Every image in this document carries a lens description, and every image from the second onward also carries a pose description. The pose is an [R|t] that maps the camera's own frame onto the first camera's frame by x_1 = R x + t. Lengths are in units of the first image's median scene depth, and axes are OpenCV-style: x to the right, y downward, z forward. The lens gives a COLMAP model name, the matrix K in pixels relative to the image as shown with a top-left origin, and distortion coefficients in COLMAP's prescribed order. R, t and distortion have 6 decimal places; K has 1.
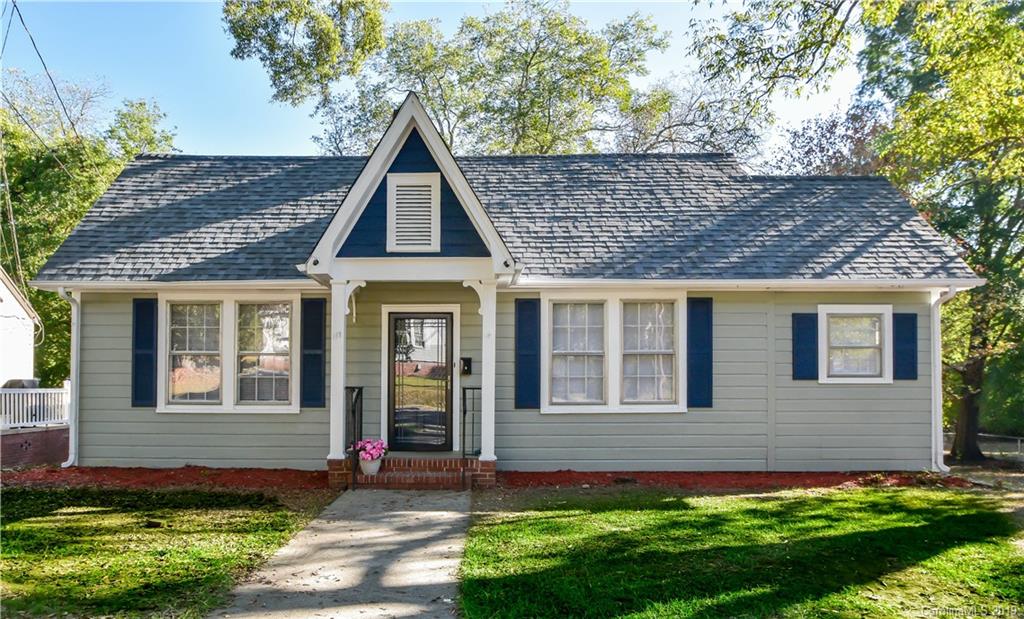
lens RADIAL K [[618.3, 0, 511.1], [0, 618.3, 379.6], [0, 0, 1]] dist [-0.026210, 0.000735]
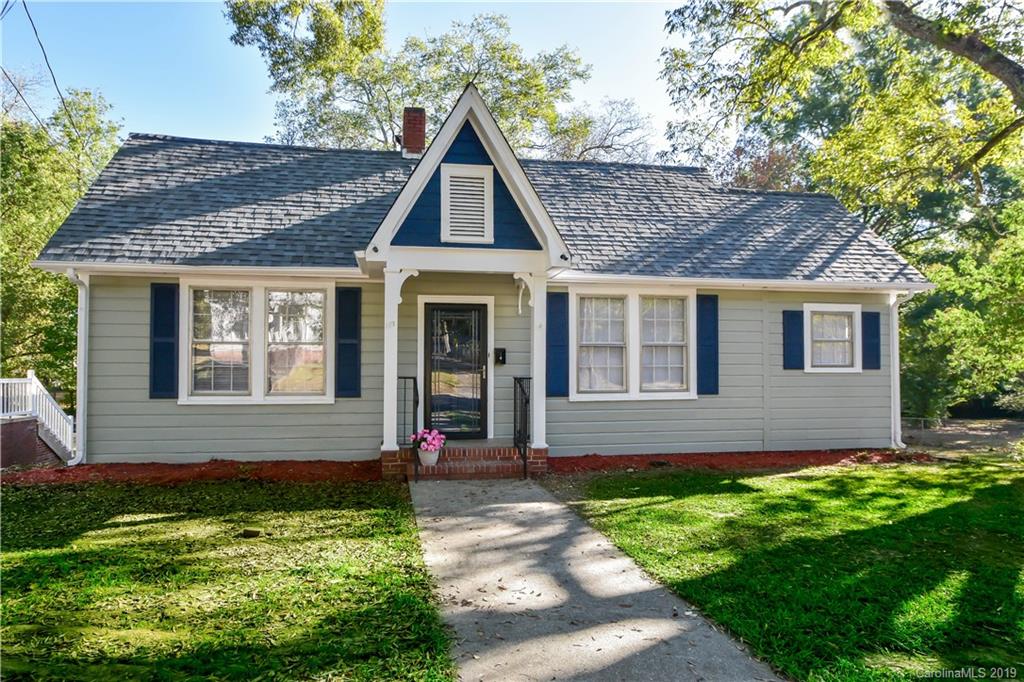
lens RADIAL K [[538.2, 0, 493.0], [0, 538.2, 368.0], [0, 0, 1]] dist [-0.018622, -0.001060]
pose [[0.988562, -0.000026, 0.150817, -0.218641], [0.000063, 1.000000, -0.000239, -0.001959], [-0.150816, 0.000246, 0.988562, 0.110703]]
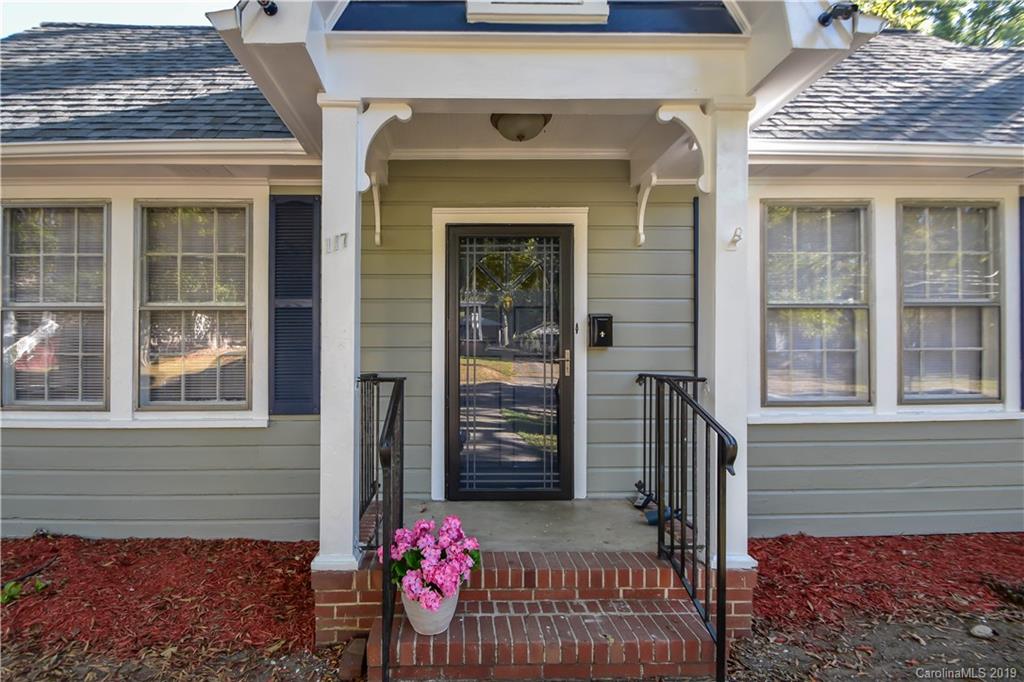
lens RADIAL K [[433.3, 0, 477.3], [0, 433.3, 362.5], [0, 0, 1]] dist [-0.001321, -0.000213]
pose [[0.999991, -0.003627, -0.002088, -0.171028], [0.003644, 0.999960, 0.008139, 0.000761], [0.002058, -0.008146, 0.999965, 0.641641]]
